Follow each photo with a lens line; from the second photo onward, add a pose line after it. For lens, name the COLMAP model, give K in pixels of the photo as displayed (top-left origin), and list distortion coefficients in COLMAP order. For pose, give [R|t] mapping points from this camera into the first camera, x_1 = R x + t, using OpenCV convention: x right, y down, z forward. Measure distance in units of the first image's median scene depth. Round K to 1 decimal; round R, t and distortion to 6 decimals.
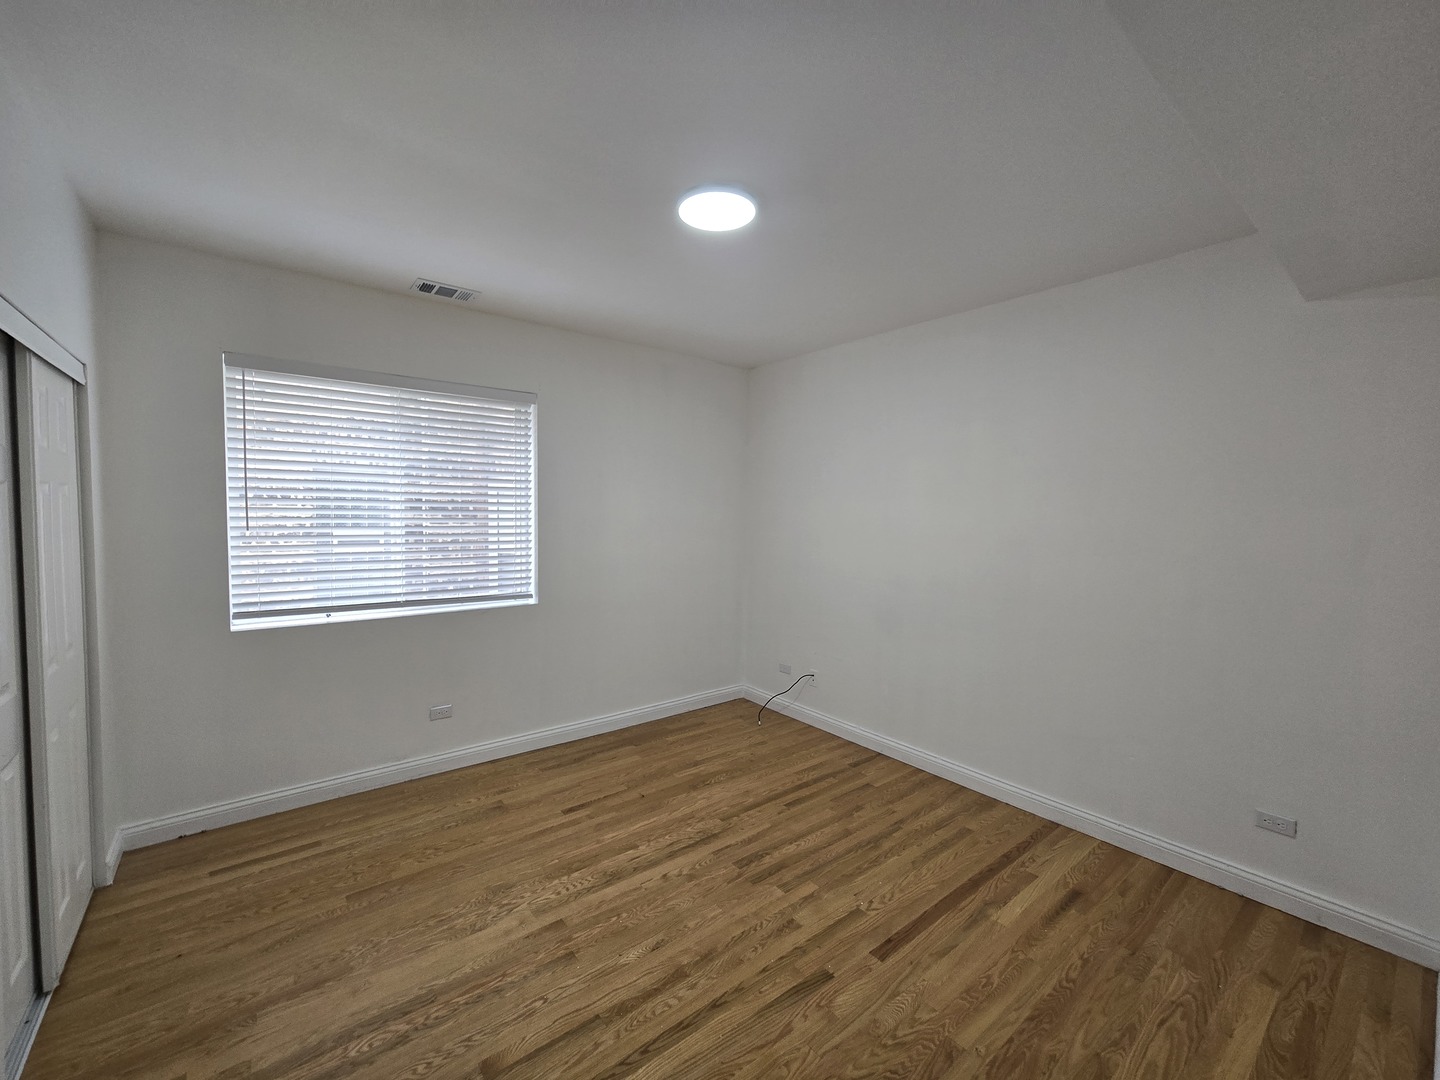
lens RADIAL K [[590.0, 0, 723.8], [0, 590.0, 538.0], [0, 0, 1]] dist [-0.001941, -0.000036]
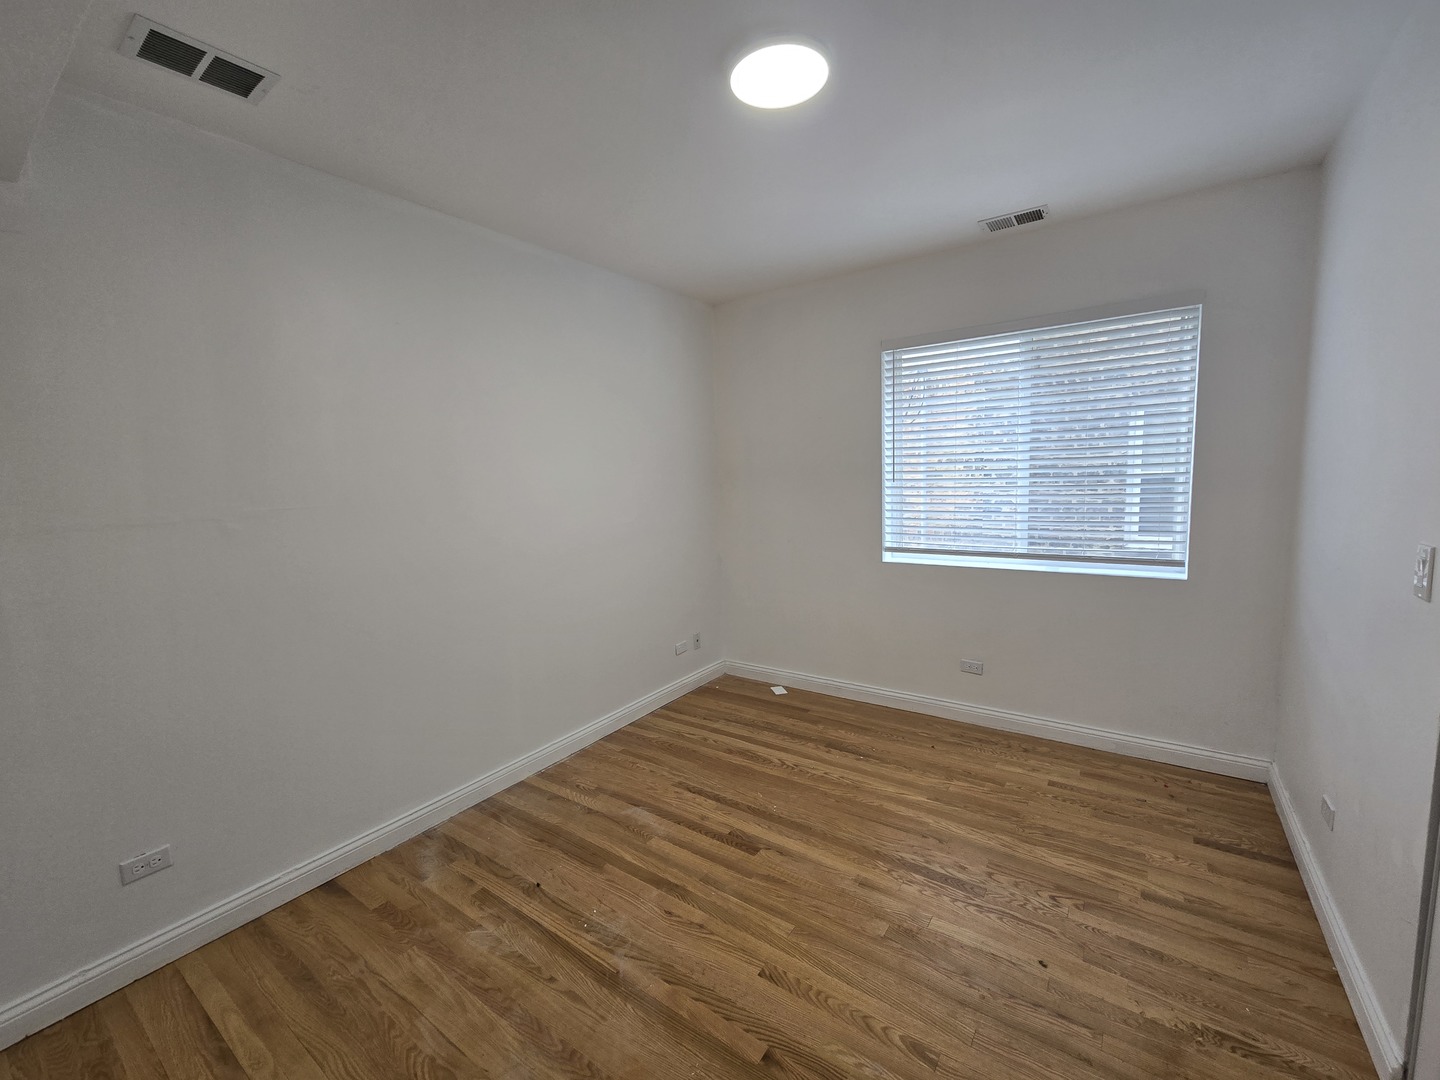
lens RADIAL K [[590.0, 0, 723.8], [0, 590.0, 538.0], [0, 0, 1]] dist [-0.001941, -0.000036]
pose [[0.280740, 0.082077, -0.956268, 0.300798], [-0.008183, 0.996505, 0.083128, 0.001555], [0.959749, -0.015512, 0.280431, 0.285664]]
